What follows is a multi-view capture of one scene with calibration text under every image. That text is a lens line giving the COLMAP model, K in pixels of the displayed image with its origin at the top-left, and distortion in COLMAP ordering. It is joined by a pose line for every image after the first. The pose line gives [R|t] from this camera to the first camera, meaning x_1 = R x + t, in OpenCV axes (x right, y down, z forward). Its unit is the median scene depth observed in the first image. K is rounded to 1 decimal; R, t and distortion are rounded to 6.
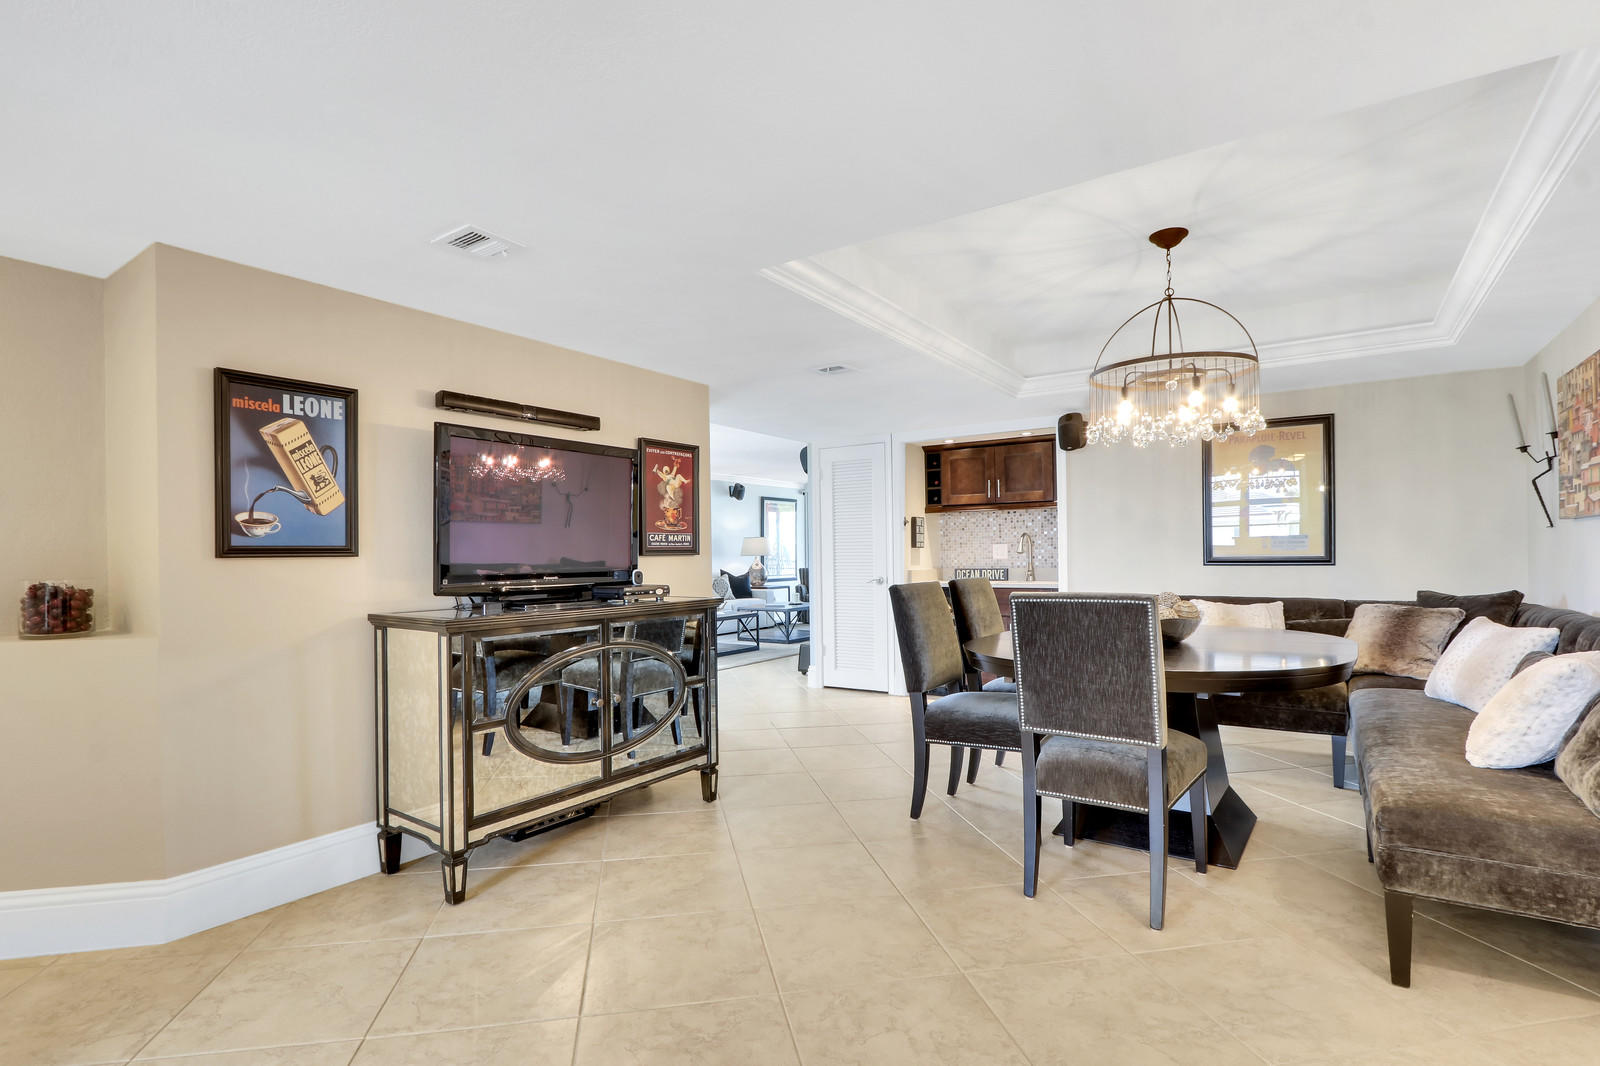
lens RADIAL K [[758.8, 0, 803.7], [0, 758.8, 552.9], [0, 0, 1]] dist [-0.013607, -0.000443]
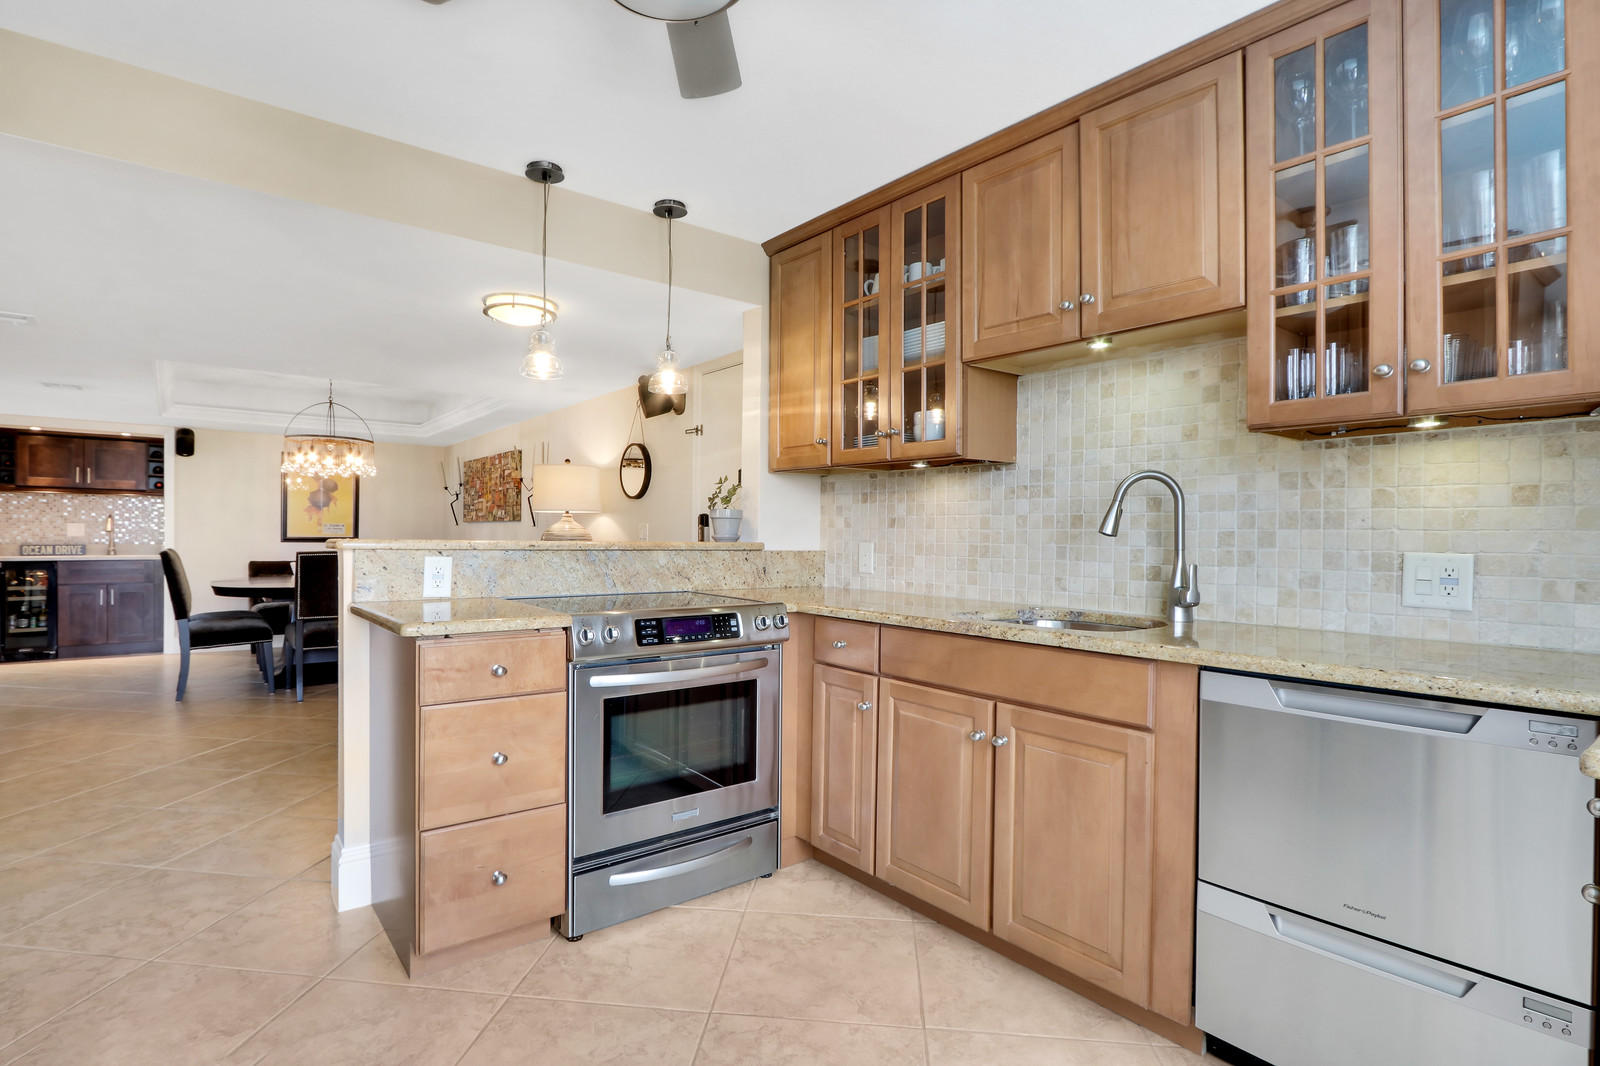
lens RADIAL K [[758.8, 0, 784.7], [0, 758.8, 537.1], [0, 0, 1]] dist [-0.013607, -0.000443]
pose [[0.284441, 0.013491, 0.958599, -0.535076], [-0.013063, 0.999863, -0.010195, 0.007337], [-0.958605, -0.009623, 0.284578, -0.349240]]
